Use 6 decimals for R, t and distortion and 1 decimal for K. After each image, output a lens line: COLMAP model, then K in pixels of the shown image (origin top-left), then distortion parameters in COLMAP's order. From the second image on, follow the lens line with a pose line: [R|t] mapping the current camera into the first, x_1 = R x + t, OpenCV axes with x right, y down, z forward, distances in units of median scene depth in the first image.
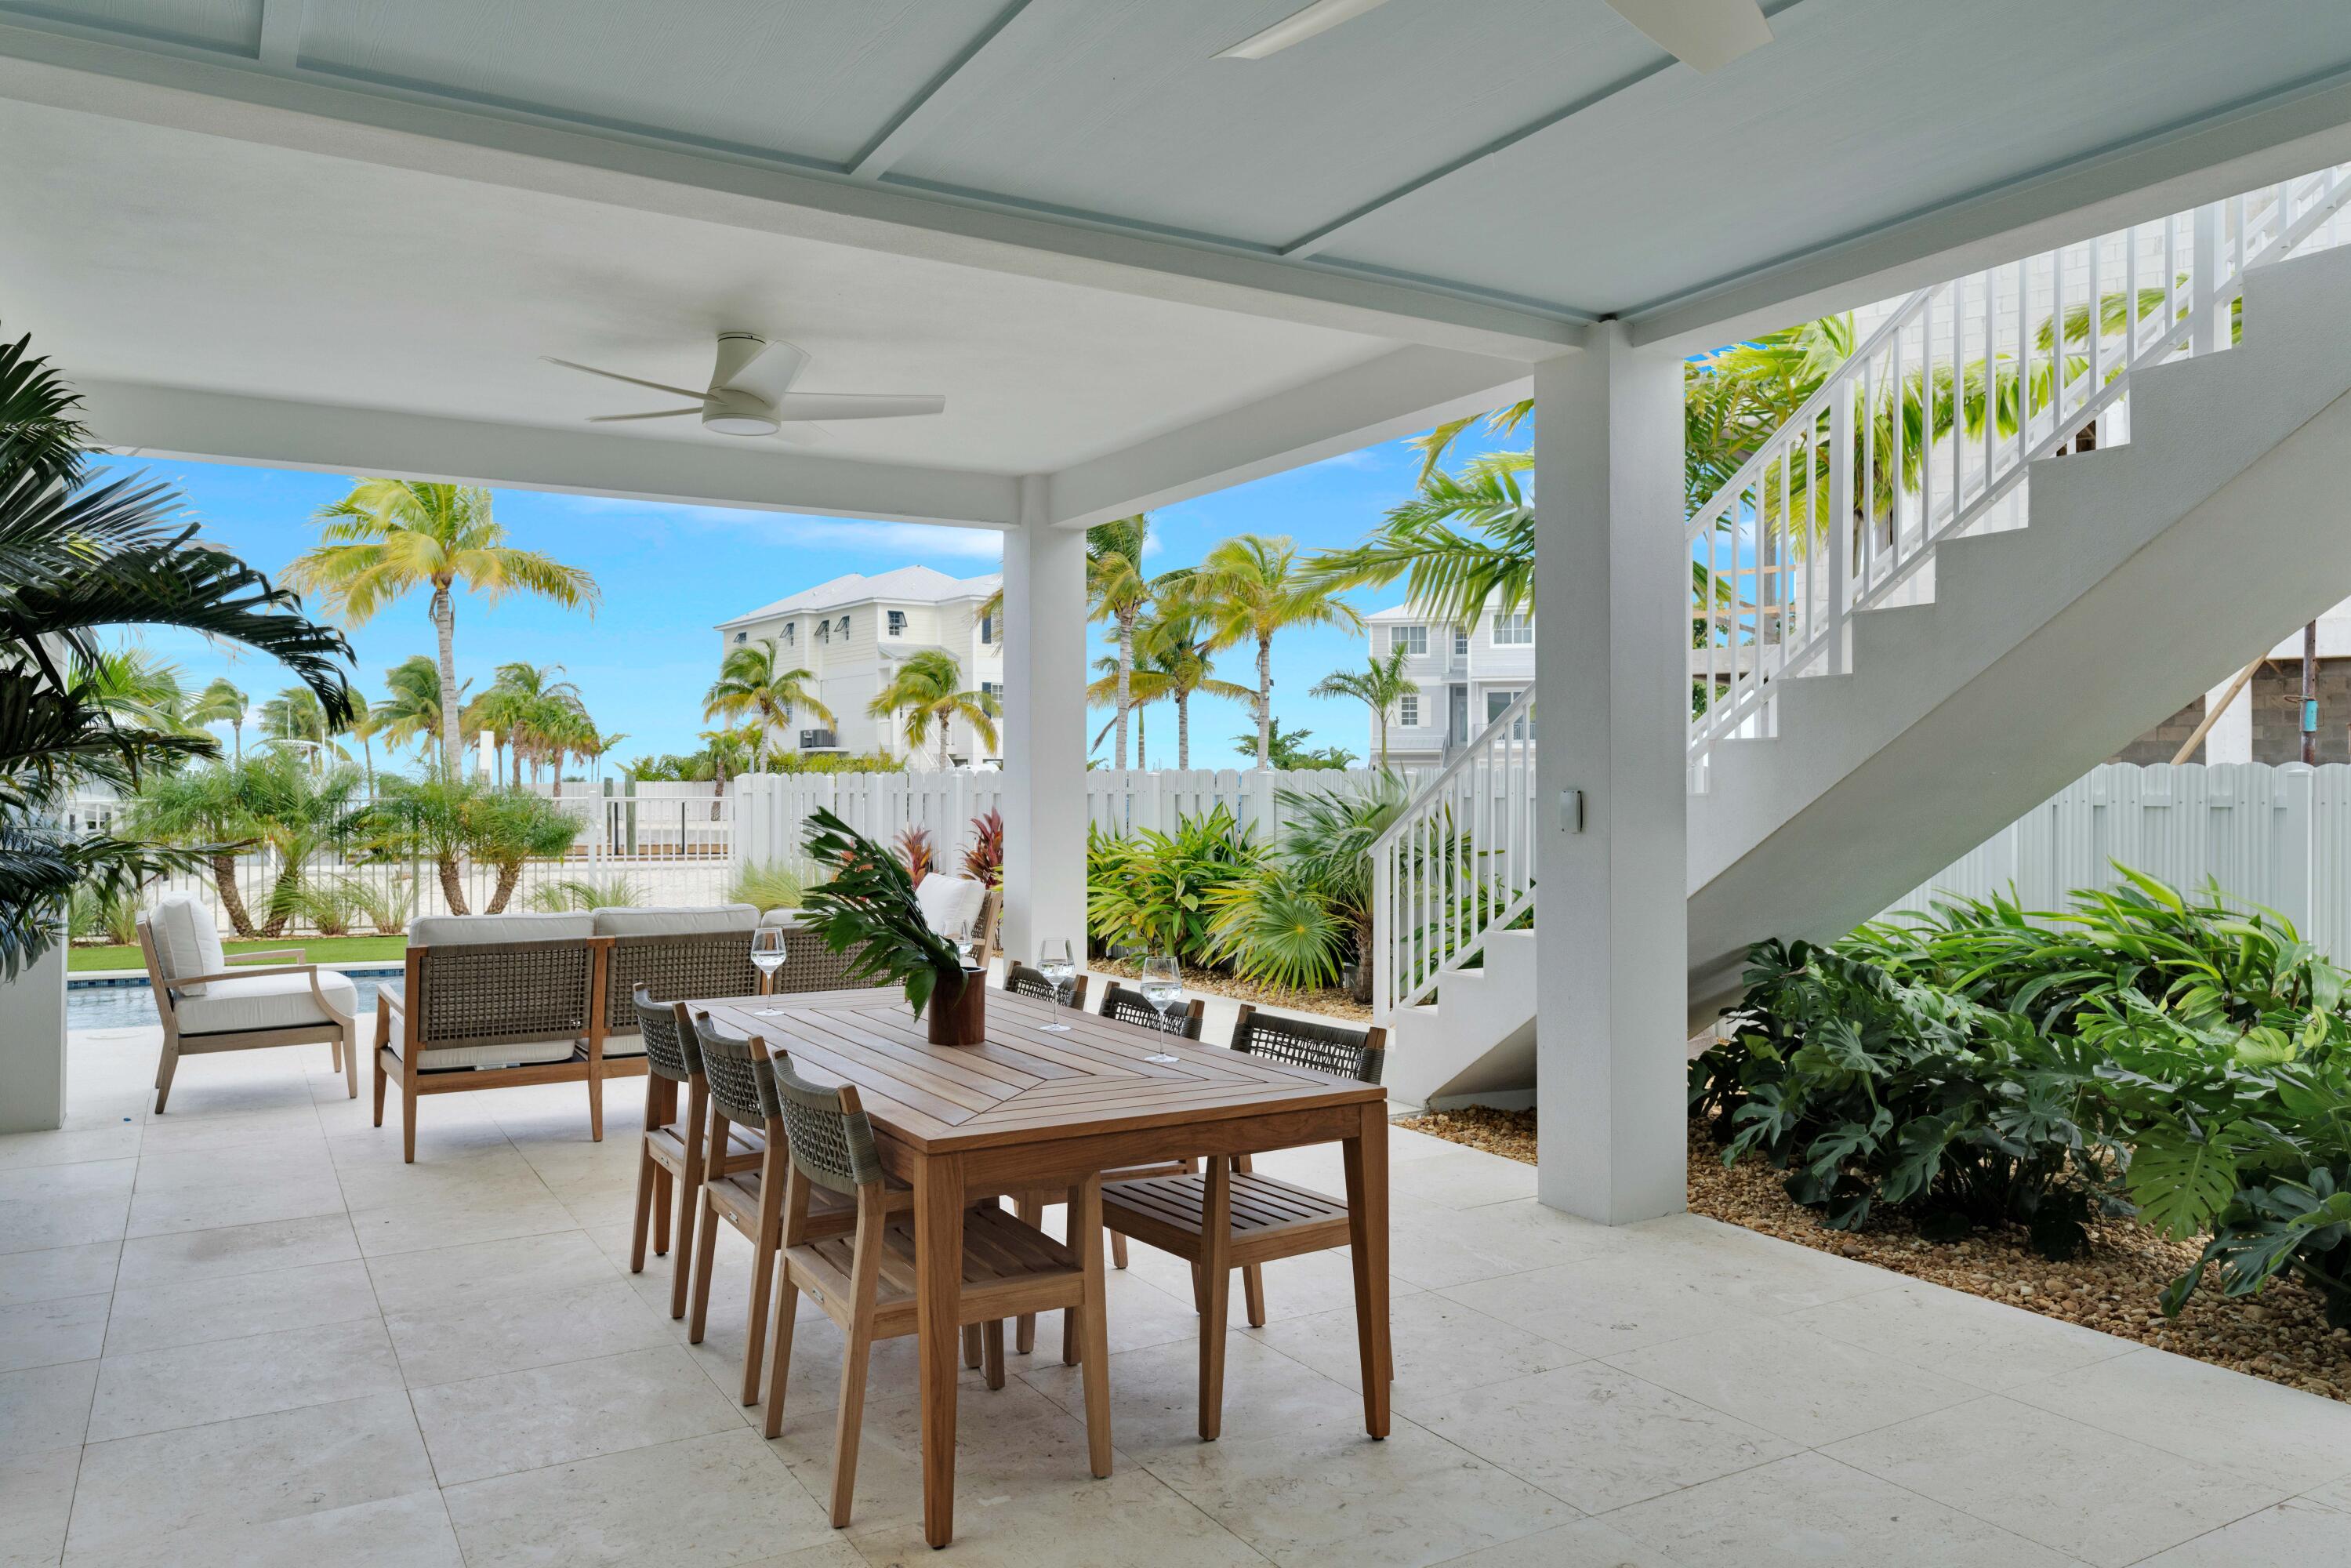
lens RADIAL K [[1655.8, 0, 1175.5], [0, 1655.8, 784.0], [0, 0, 1]] dist [0.032627, -0.000527]
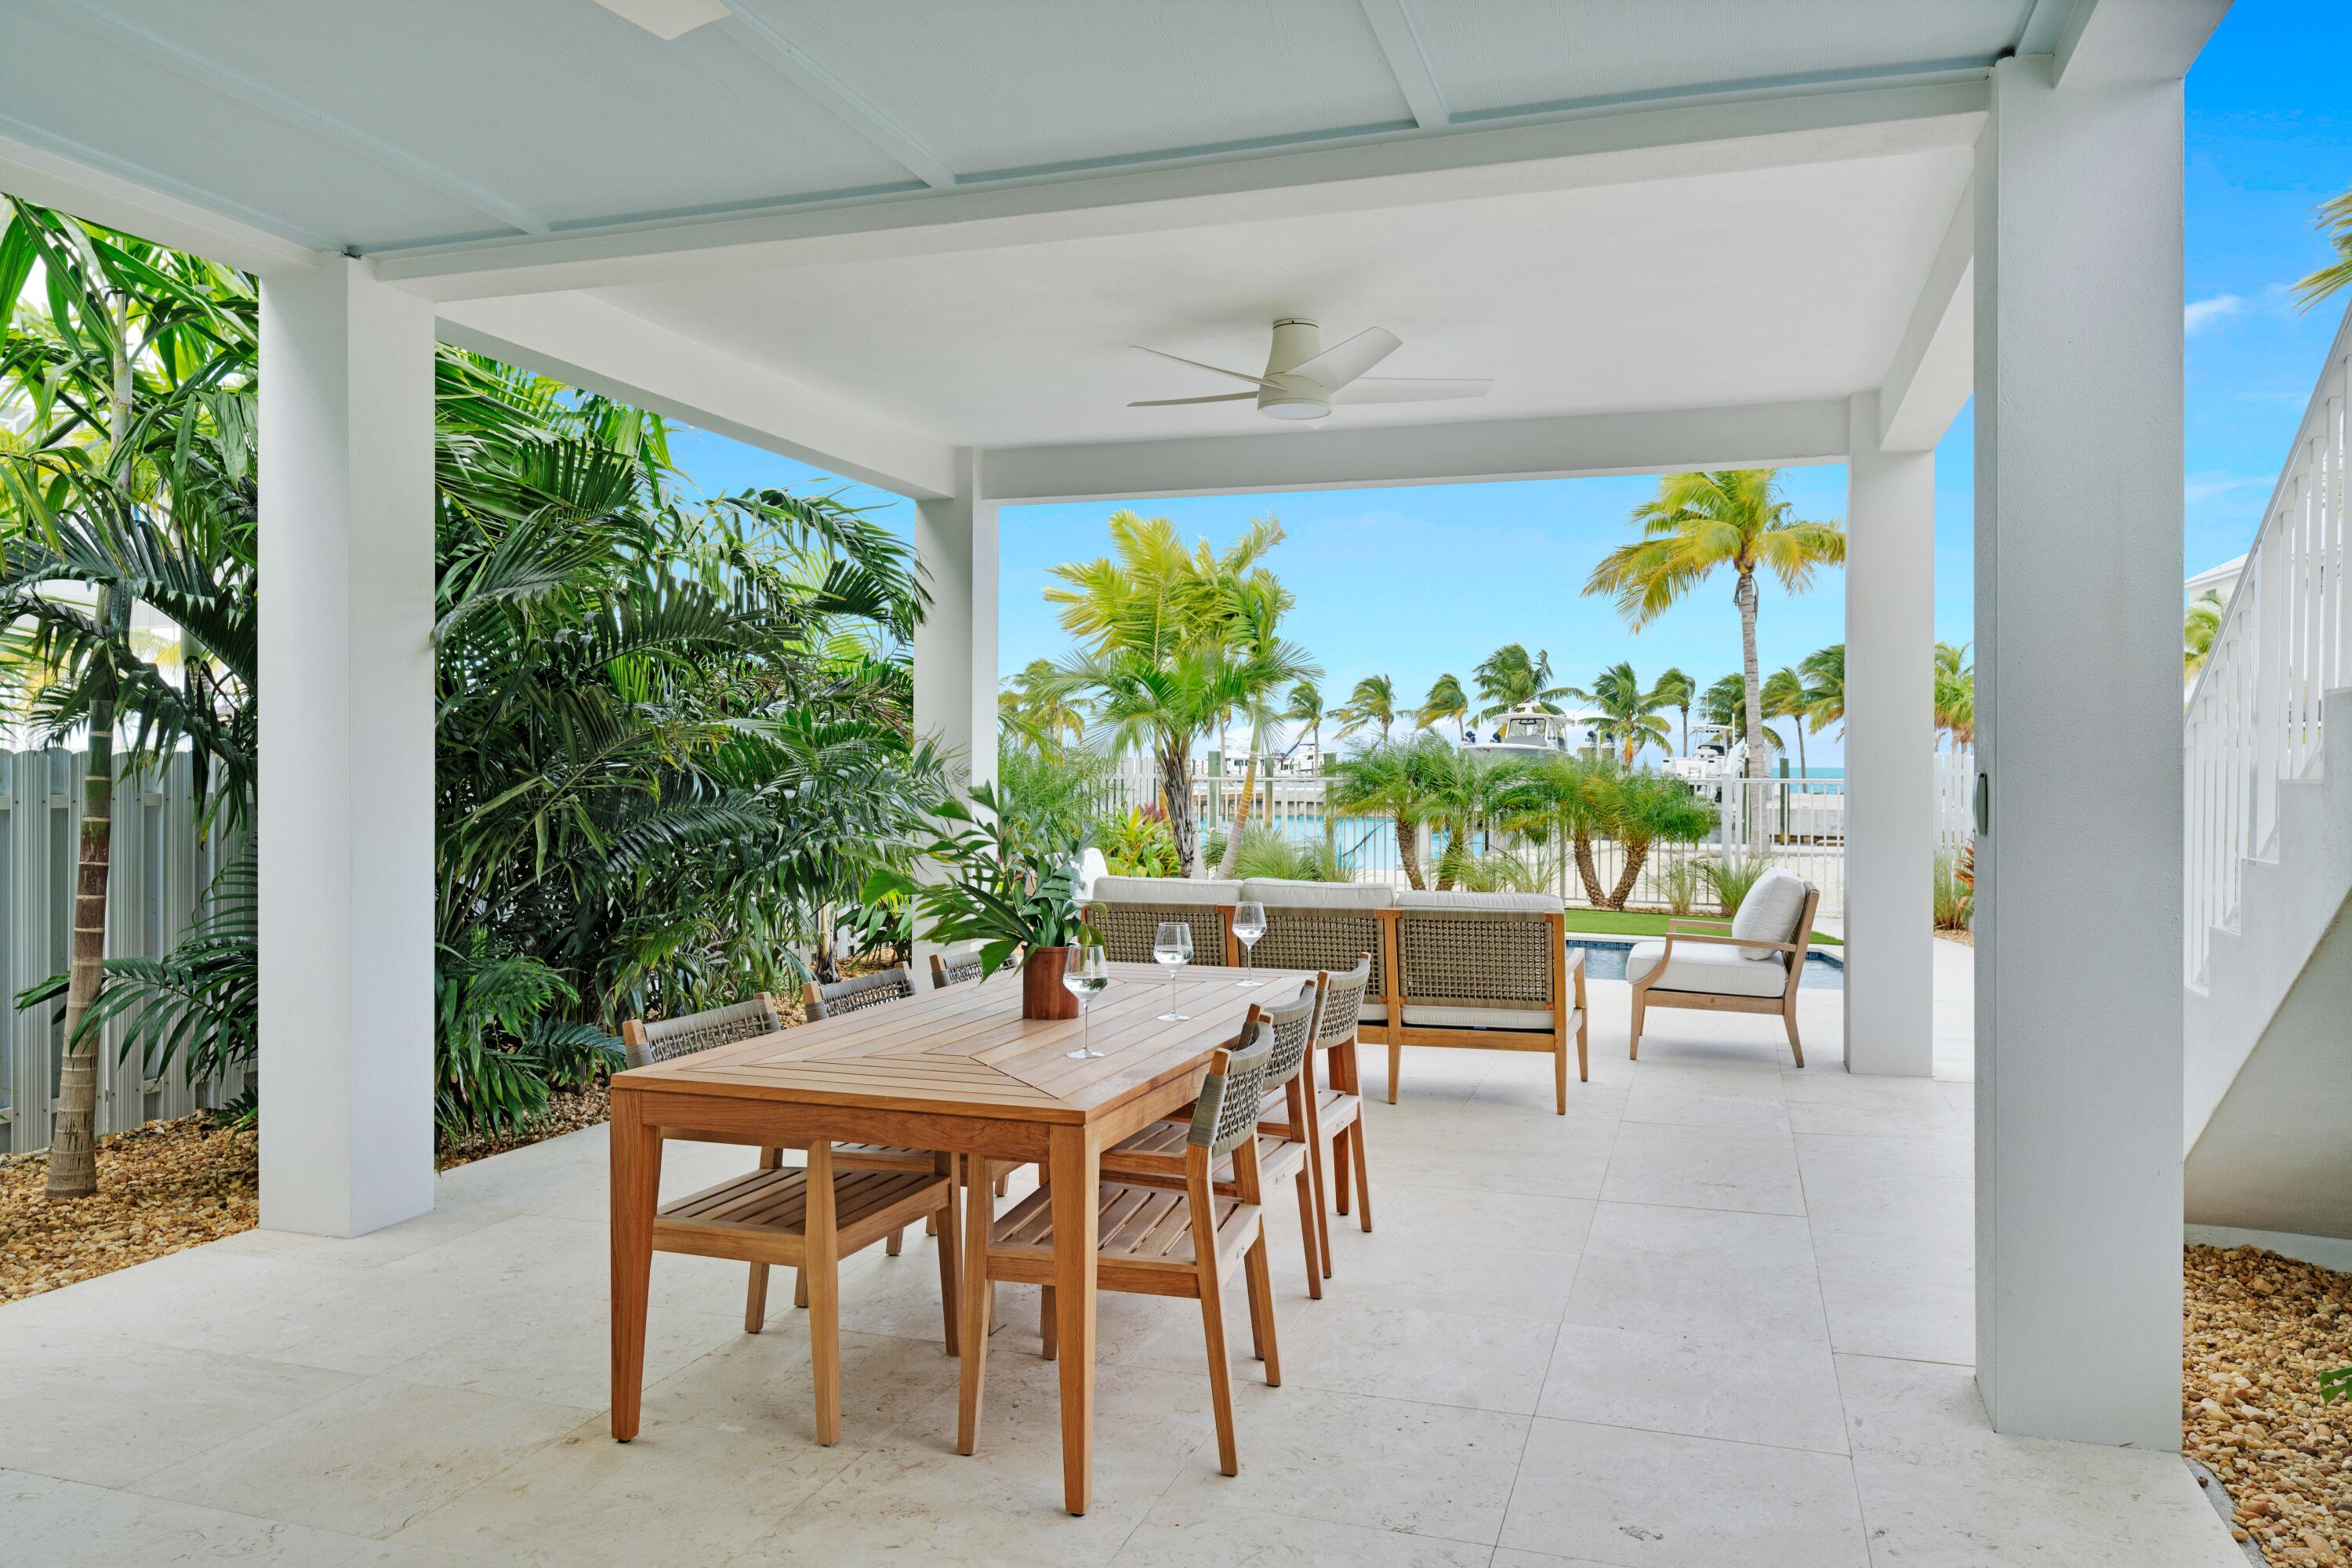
lens RADIAL K [[1677.8, 0, 1175.2], [0, 1677.8, 768.4], [0, 0, 1]] dist [-0.007820, -0.001848]
pose [[0.659187, 0.007549, -0.751942, 0.443170], [-0.006742, 0.999969, 0.004129, 0.001392], [0.751949, 0.002348, 0.659217, 0.255971]]
